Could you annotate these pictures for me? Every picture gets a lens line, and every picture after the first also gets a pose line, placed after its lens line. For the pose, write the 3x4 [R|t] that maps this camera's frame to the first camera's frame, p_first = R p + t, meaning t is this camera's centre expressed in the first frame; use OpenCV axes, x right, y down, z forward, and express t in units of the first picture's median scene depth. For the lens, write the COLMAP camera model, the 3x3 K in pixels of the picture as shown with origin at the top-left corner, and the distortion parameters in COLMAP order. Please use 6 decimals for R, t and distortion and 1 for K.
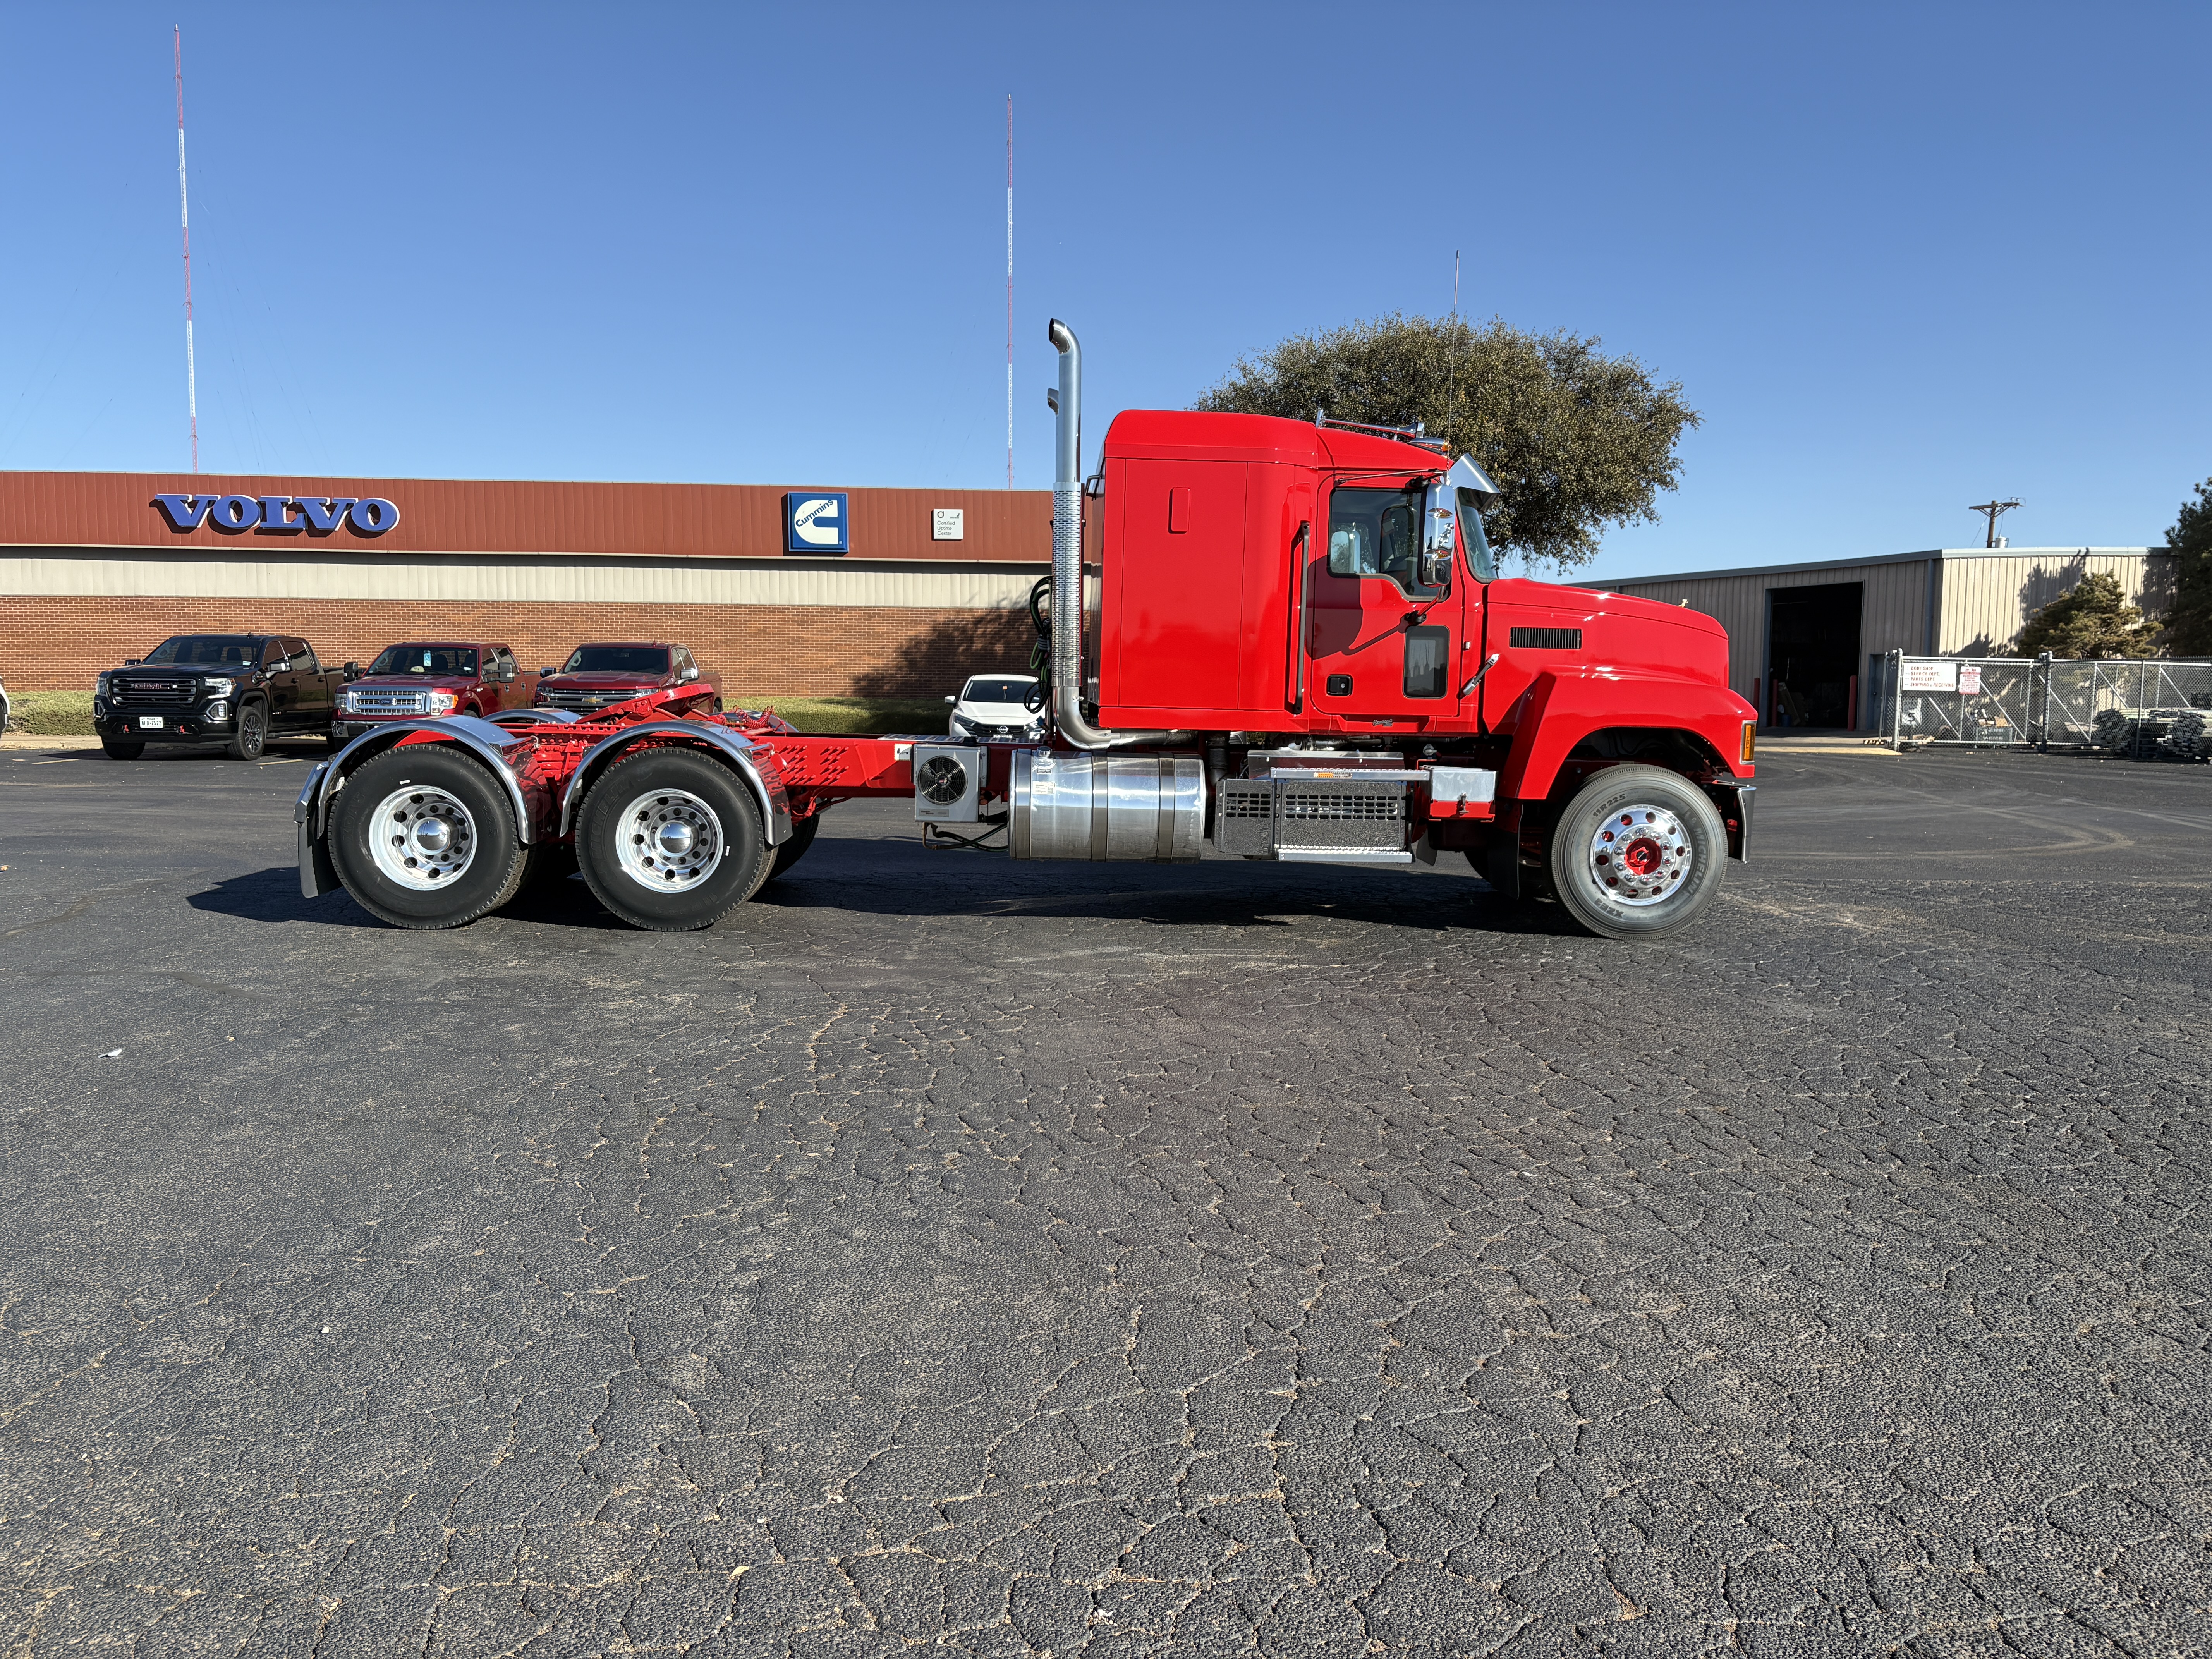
lens RADIAL K [[1644.5, 0, 1113.3], [0, 1644.5, 854.9], [0, 0, 1]] dist [-0.000788, 0.001215]
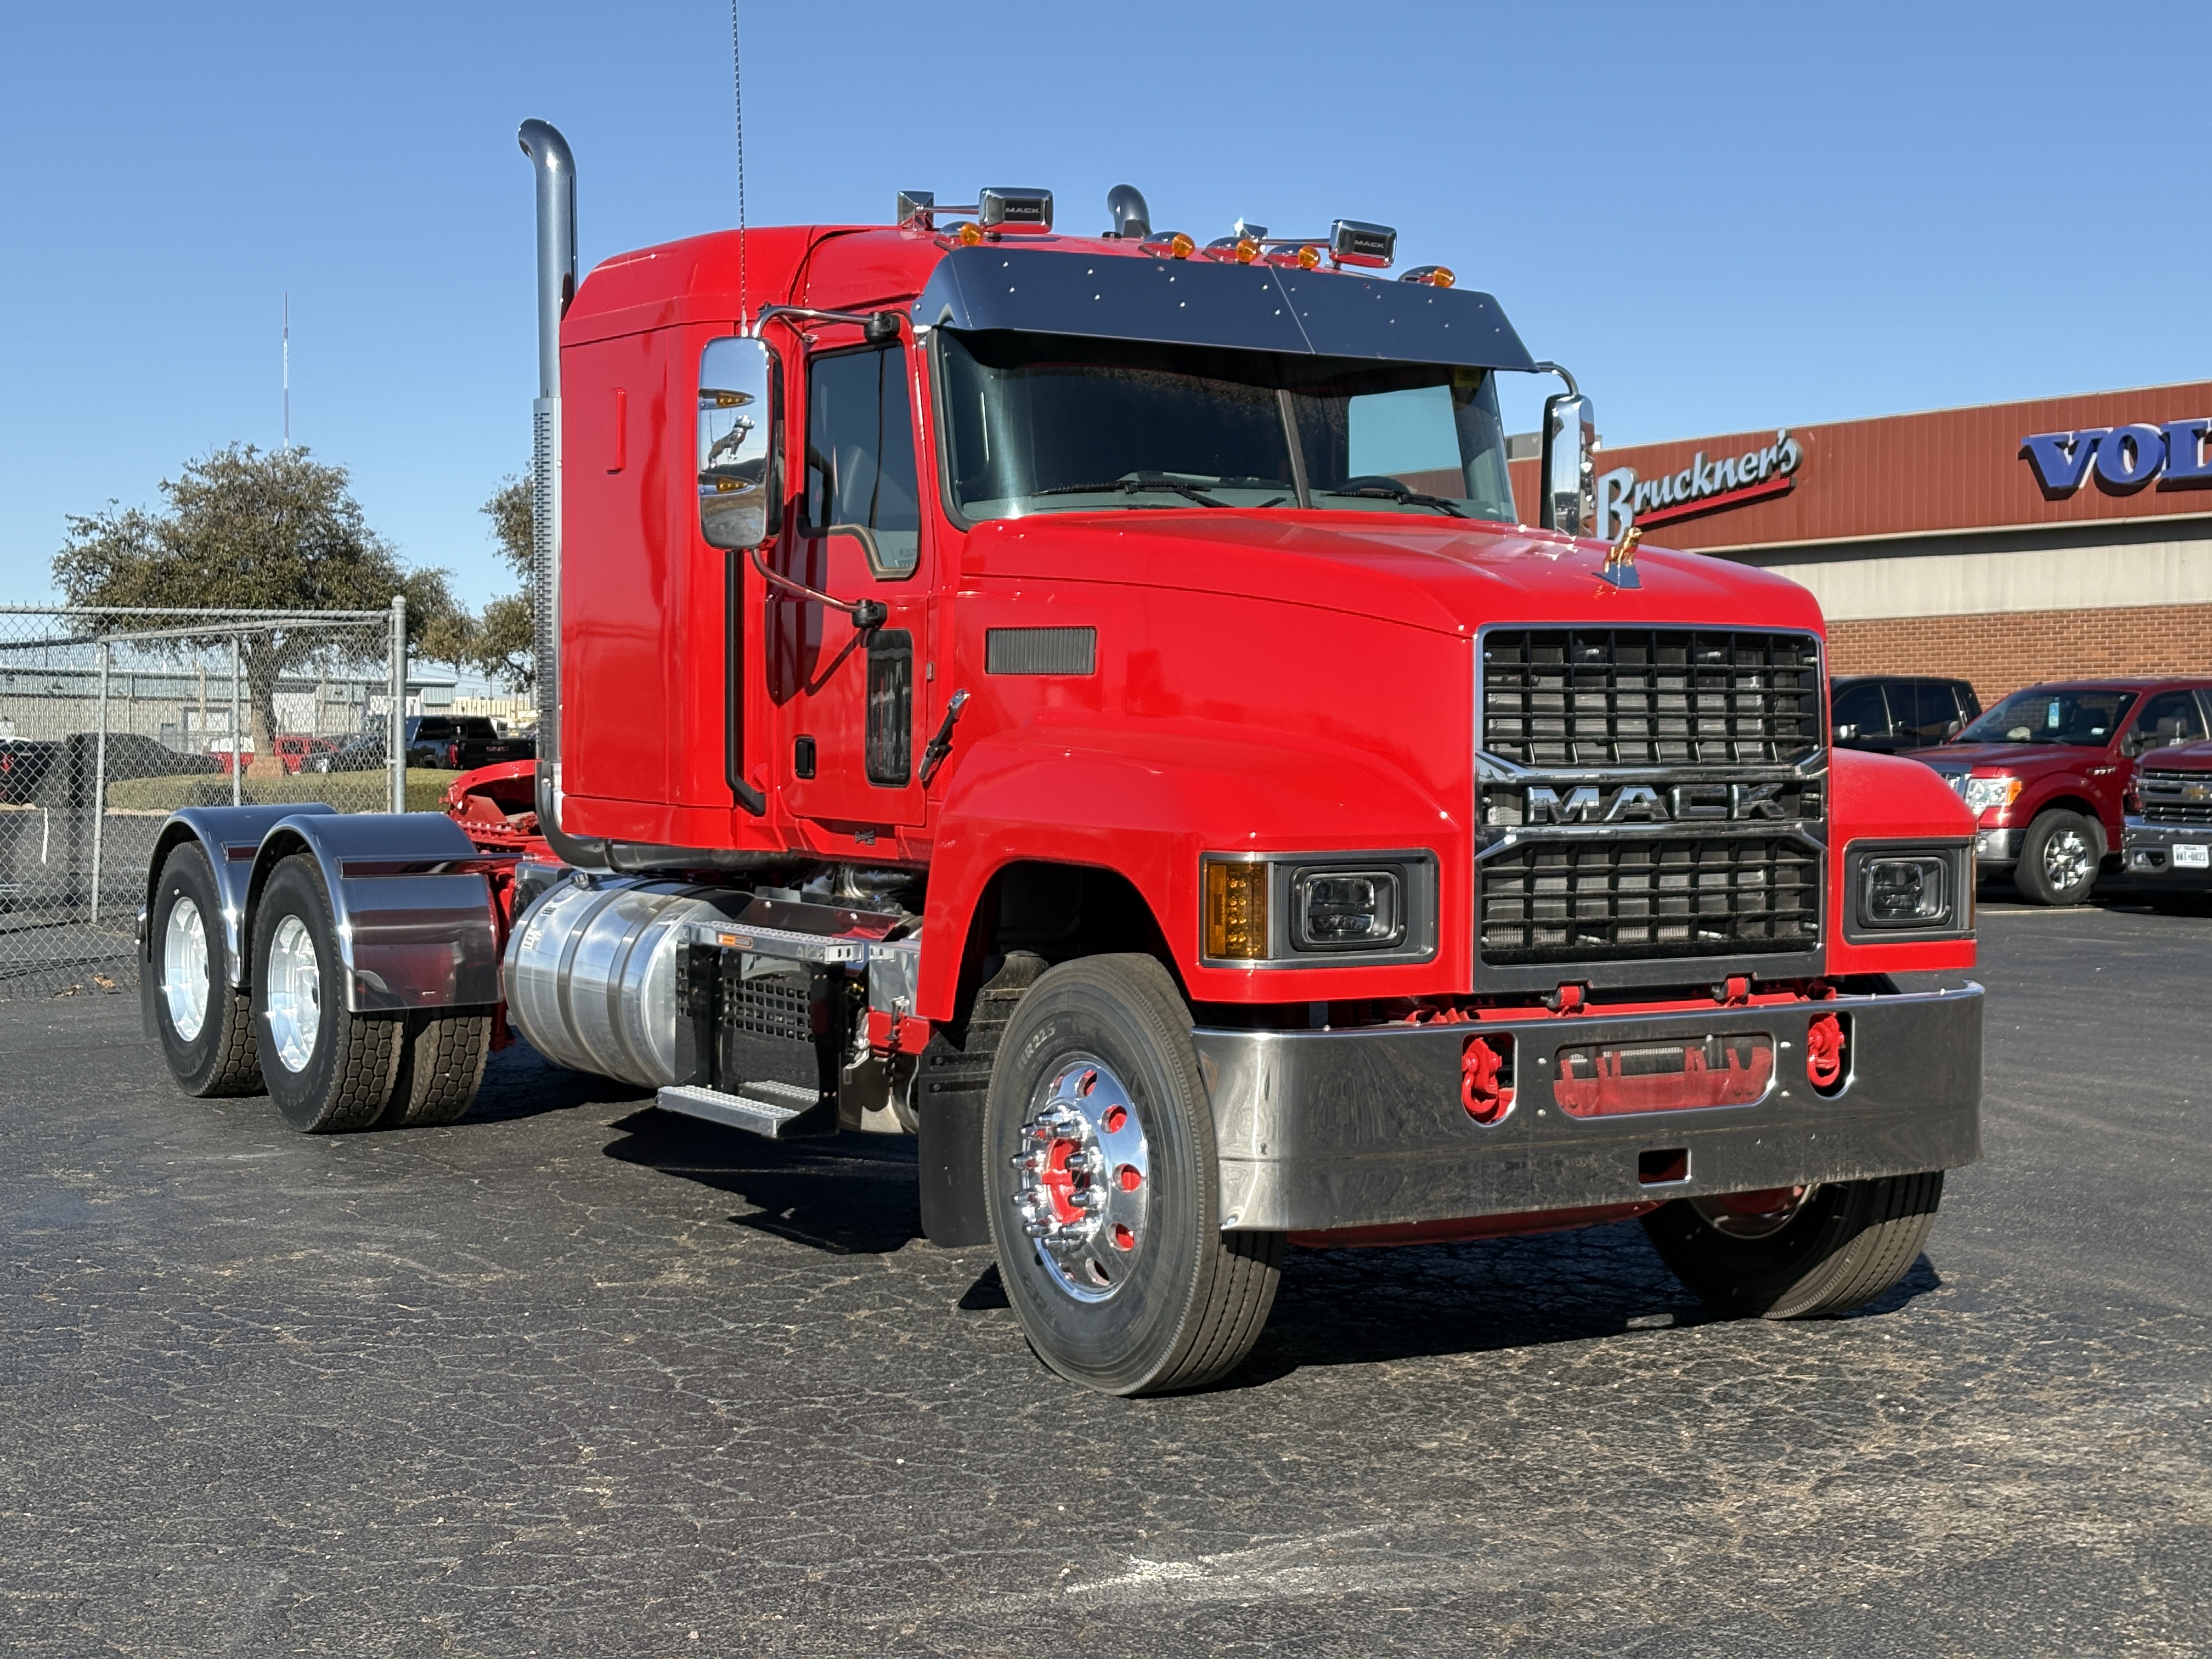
lens RADIAL K [[3301.1, 0, 1106.0], [0, 3301.1, 829.5], [0, 0, 1]] dist [-0.007295, -0.005859]
pose [[0.505817, 0.012608, -0.862549, 0.253677], [-0.084009, 0.995860, -0.034708, -0.013846], [0.858540, 0.090018, 0.504782, 0.145539]]
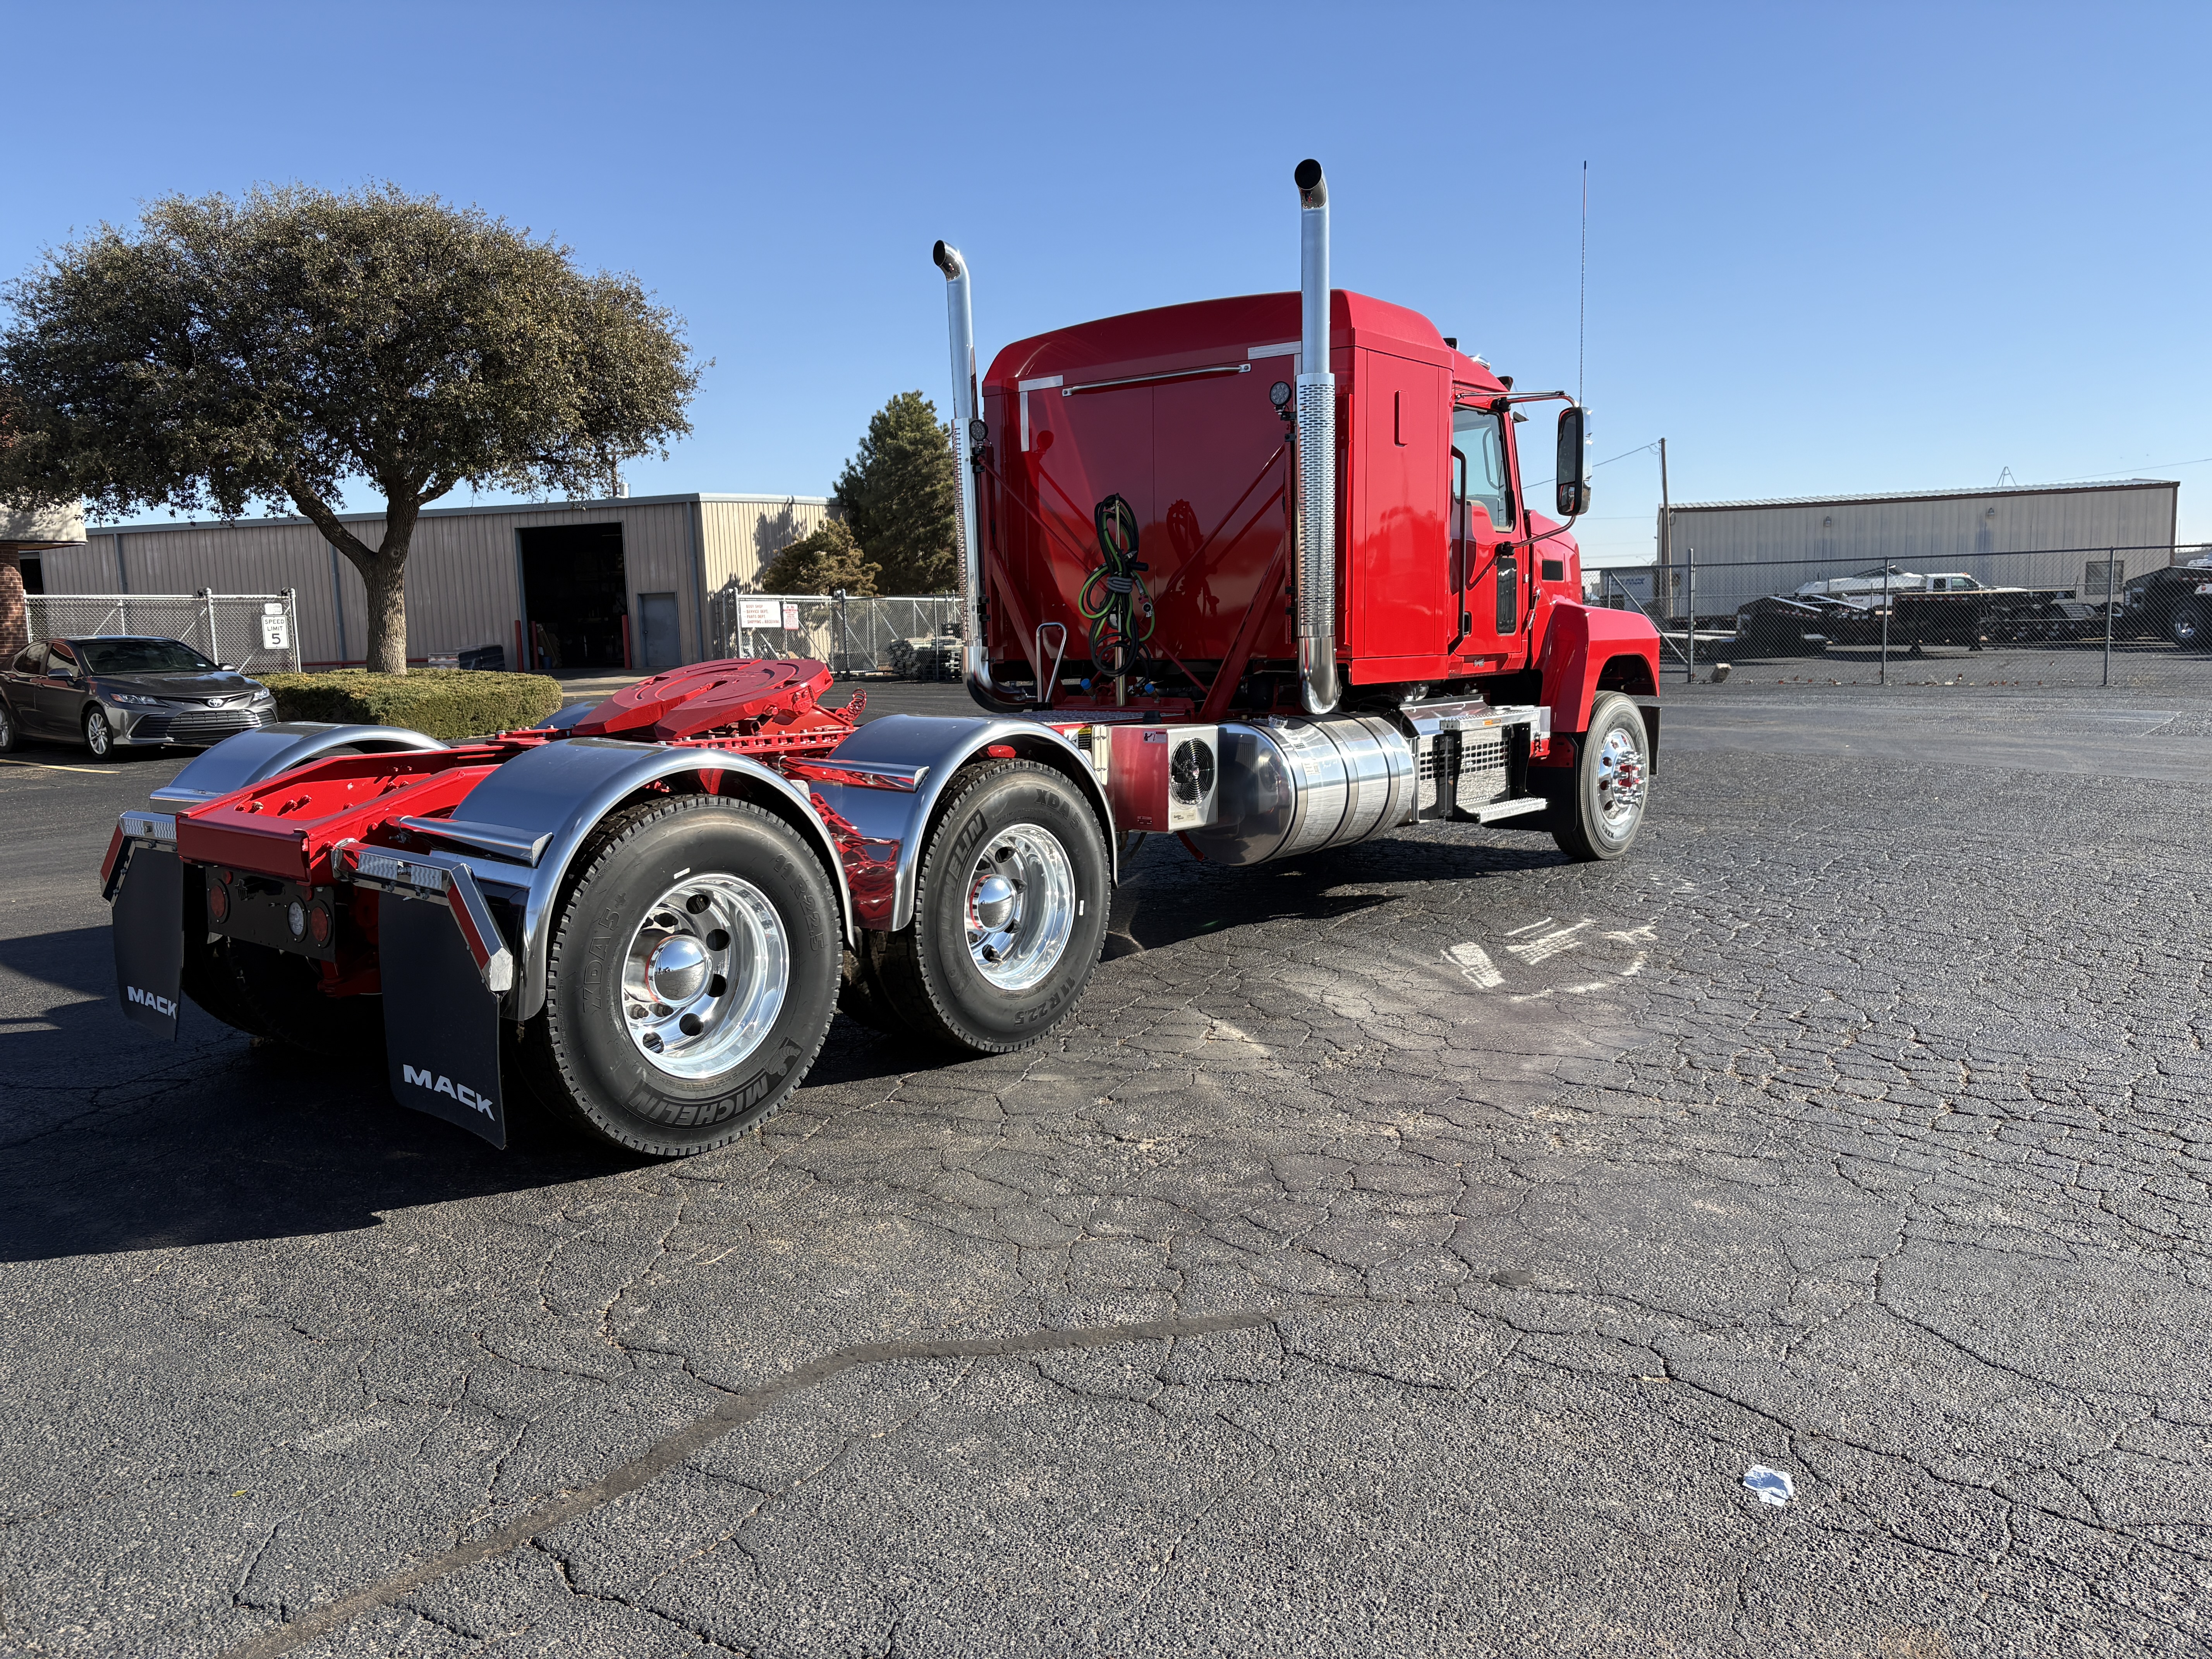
lens RADIAL K [[1644.5, 0, 1113.3], [0, 1644.5, 854.9], [0, 0, 1]] dist [-0.000788, 0.001215]
pose [[0.650823, -0.129484, 0.748107, -0.169258], [0.103655, 0.991277, 0.081398, -0.017450], [-0.752121, 0.024569, 0.658567, 0.137112]]
